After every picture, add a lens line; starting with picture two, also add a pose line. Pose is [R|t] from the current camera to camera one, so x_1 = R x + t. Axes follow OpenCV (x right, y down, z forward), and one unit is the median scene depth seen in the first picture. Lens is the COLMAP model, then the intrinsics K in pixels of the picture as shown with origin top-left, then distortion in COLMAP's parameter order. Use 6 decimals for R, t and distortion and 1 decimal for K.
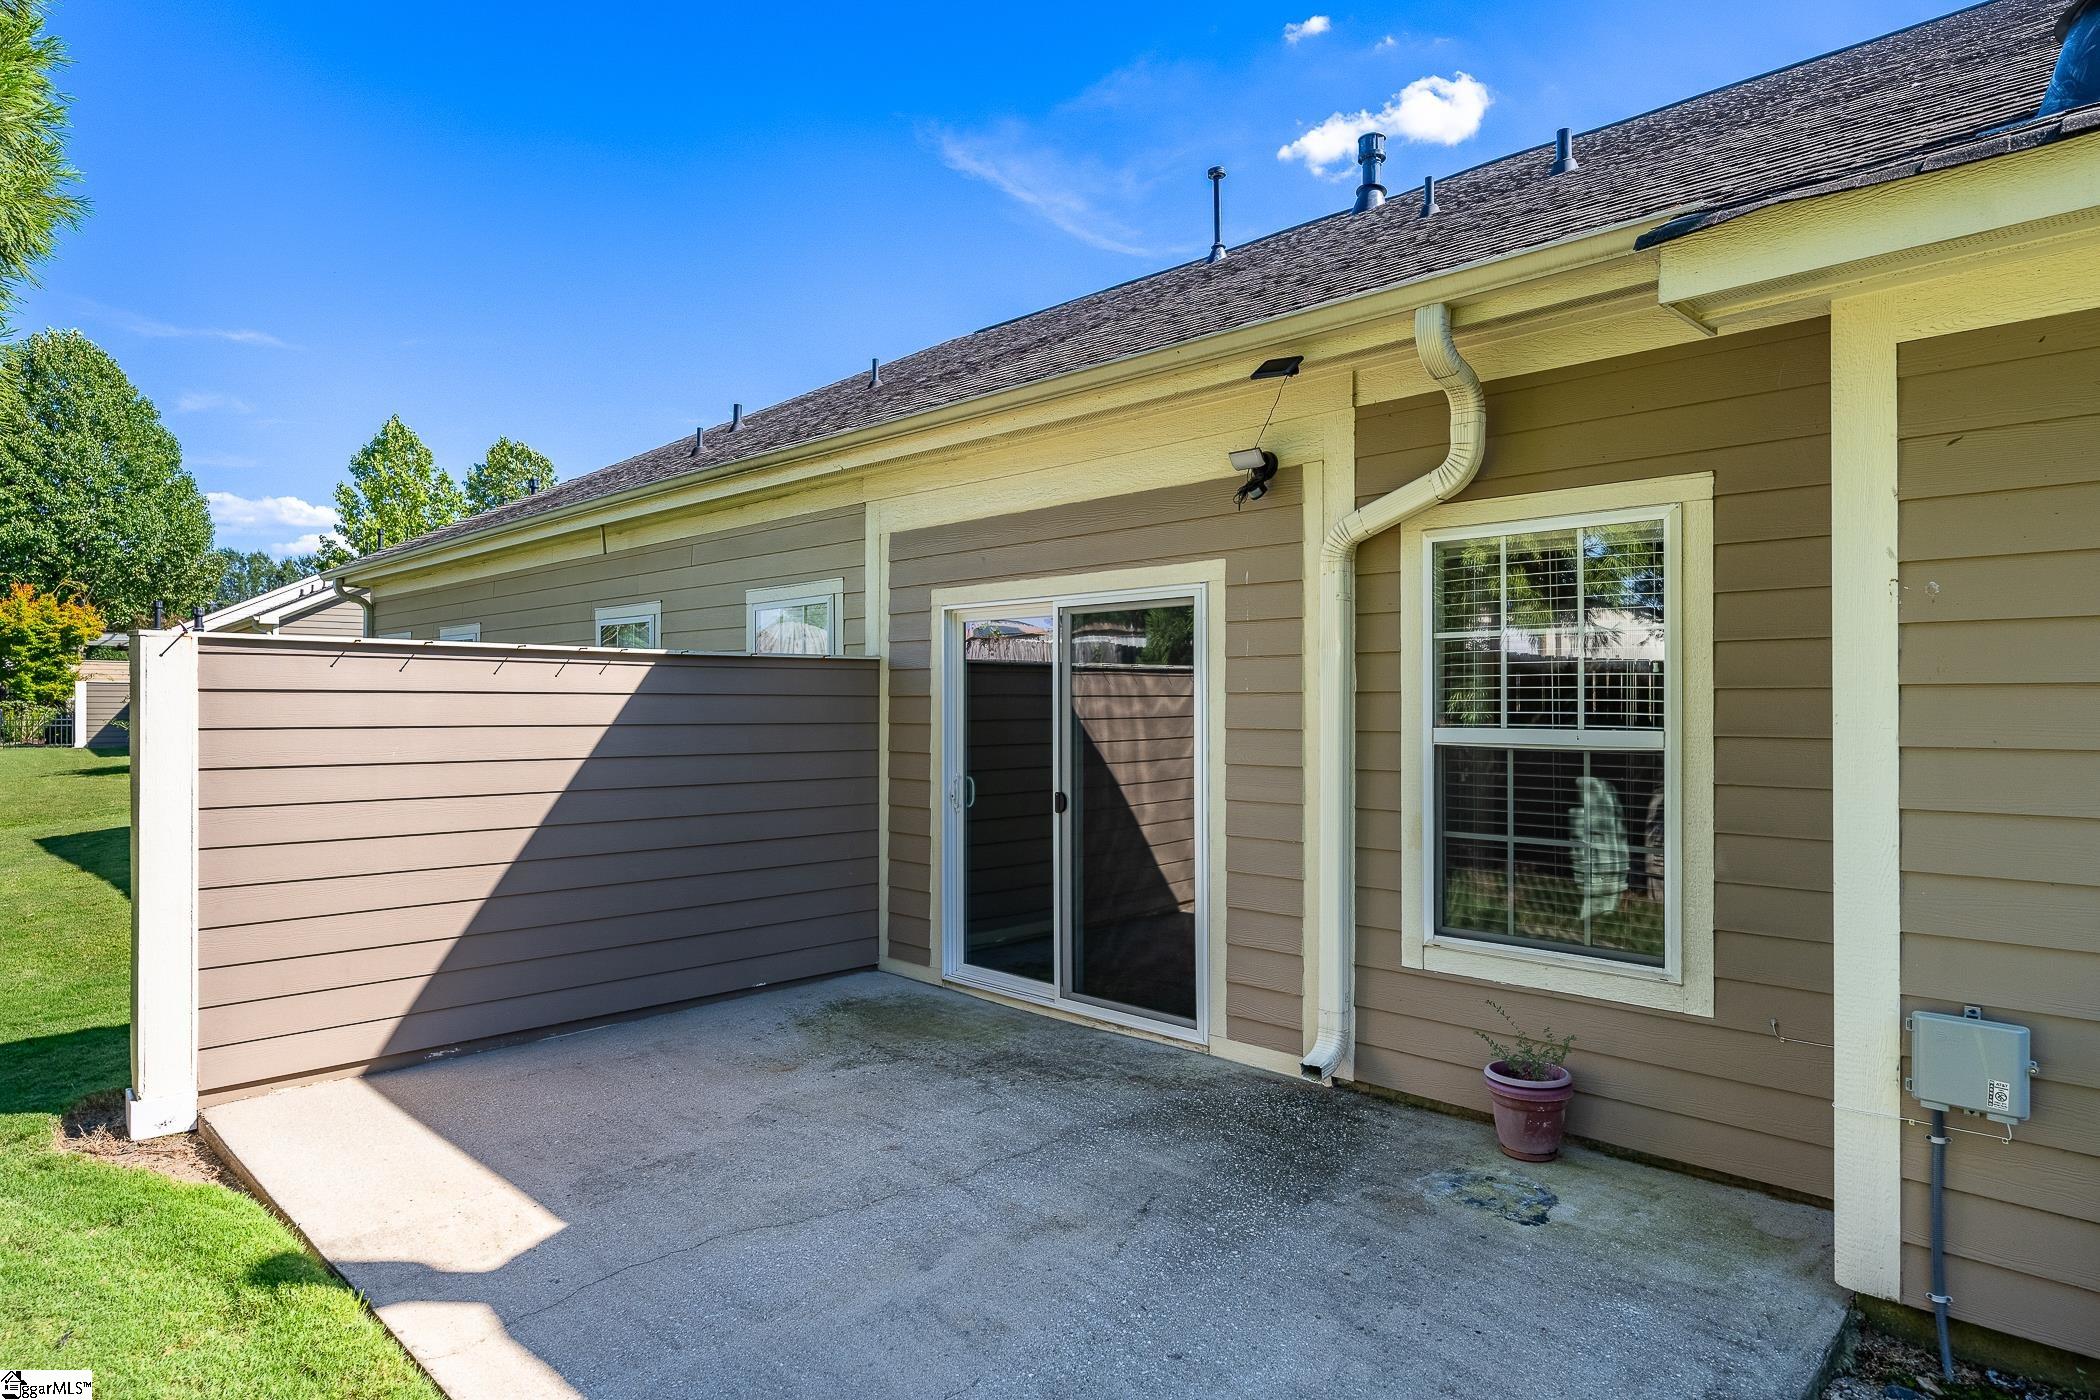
lens RADIAL K [[1183.2, 0, 1050.0], [0, 1183.2, 700.0], [0, 0, 1]] dist [-0.002553, 0.000038]
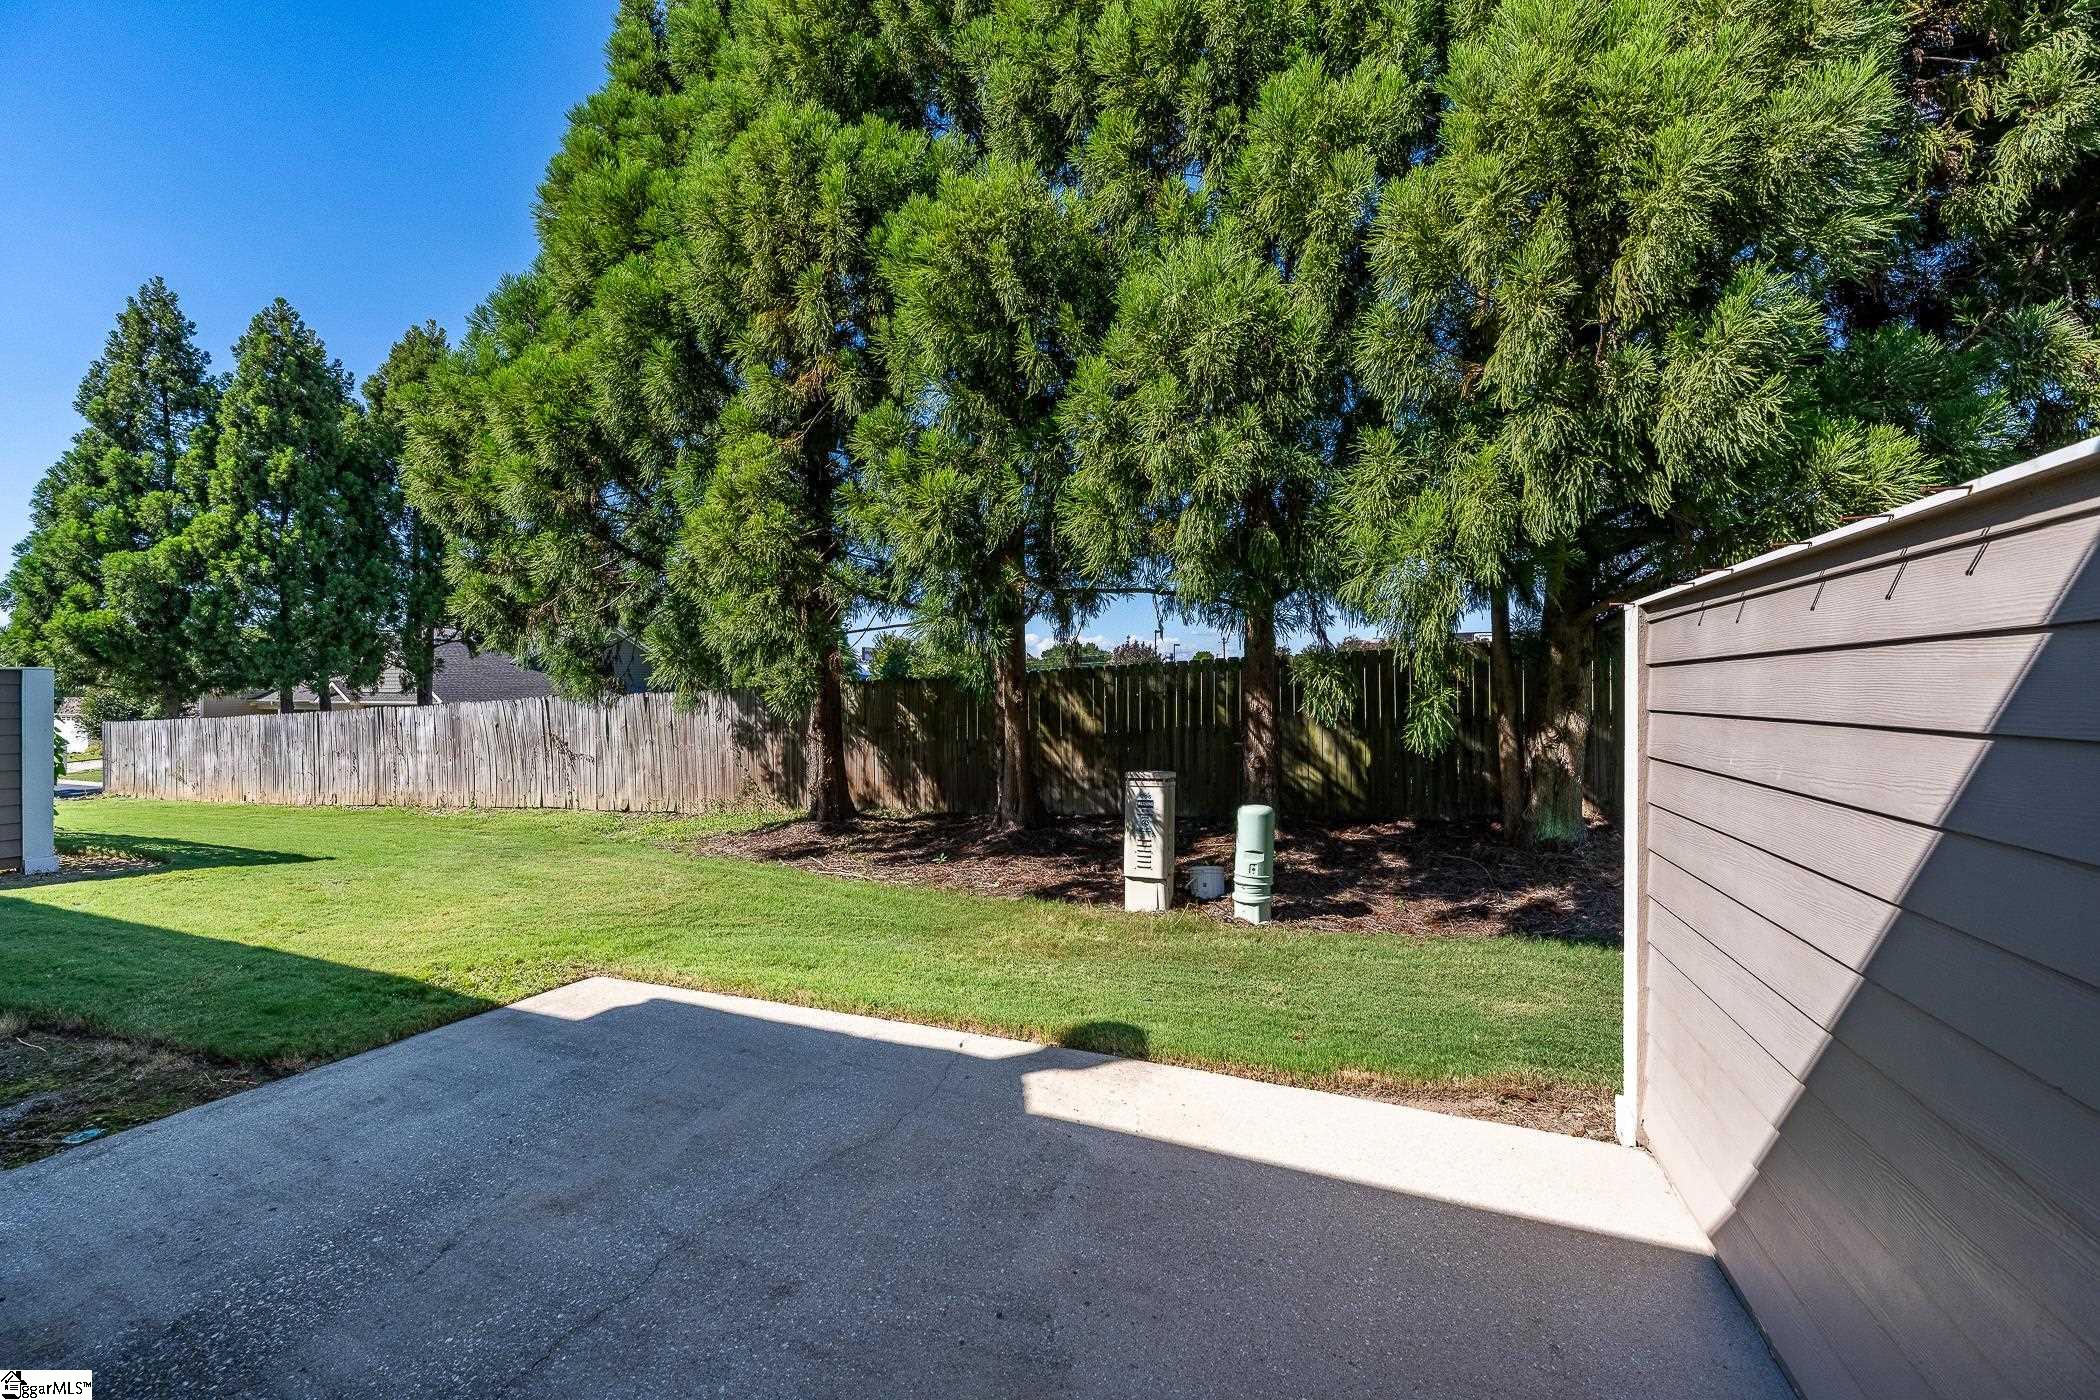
lens RADIAL K [[828.8, 0, 1045.2], [0, 828.8, 704.5], [0, 0, 1]] dist [0.000320, 0.000384]
pose [[-0.923261, 0.003646, -0.384156, -0.052157], [0.002455, 0.999991, 0.003590, 0.010546], [0.384165, 0.002371, -0.923261, 0.915790]]
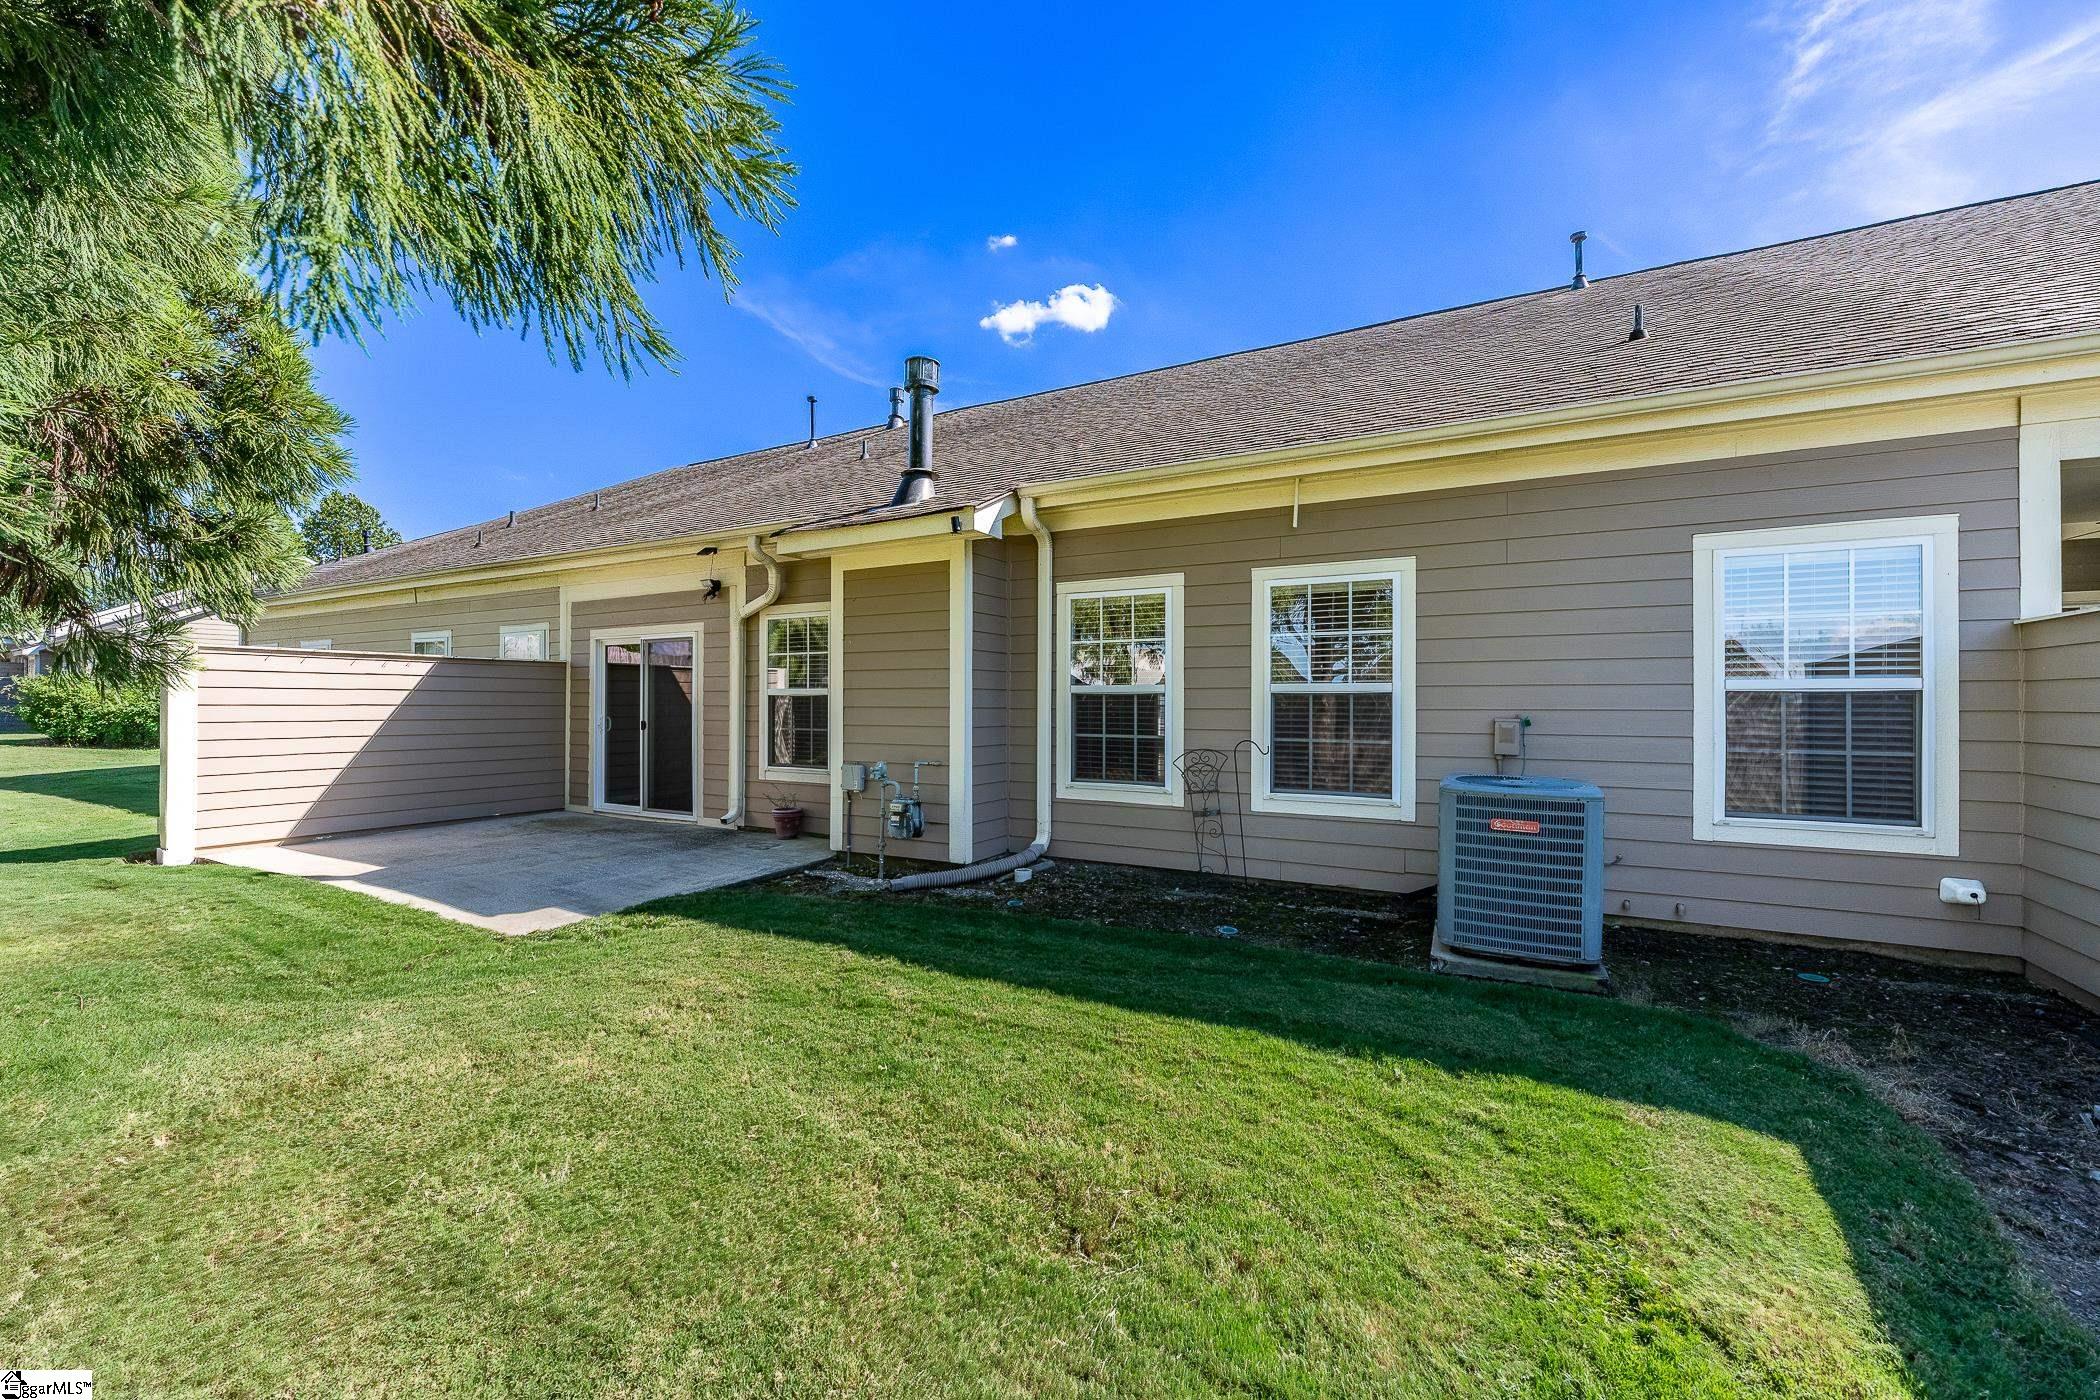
lens RADIAL K [[828.8, 0, 1045.2], [0, 828.8, 704.5], [0, 0, 1]] dist [0.000320, 0.000384]
pose [[0.962629, -0.000307, 0.270822, 0.285918], [-0.001158, 0.999986, 0.005248, 0.032769], [-0.270820, -0.005365, 0.962615, -0.664262]]
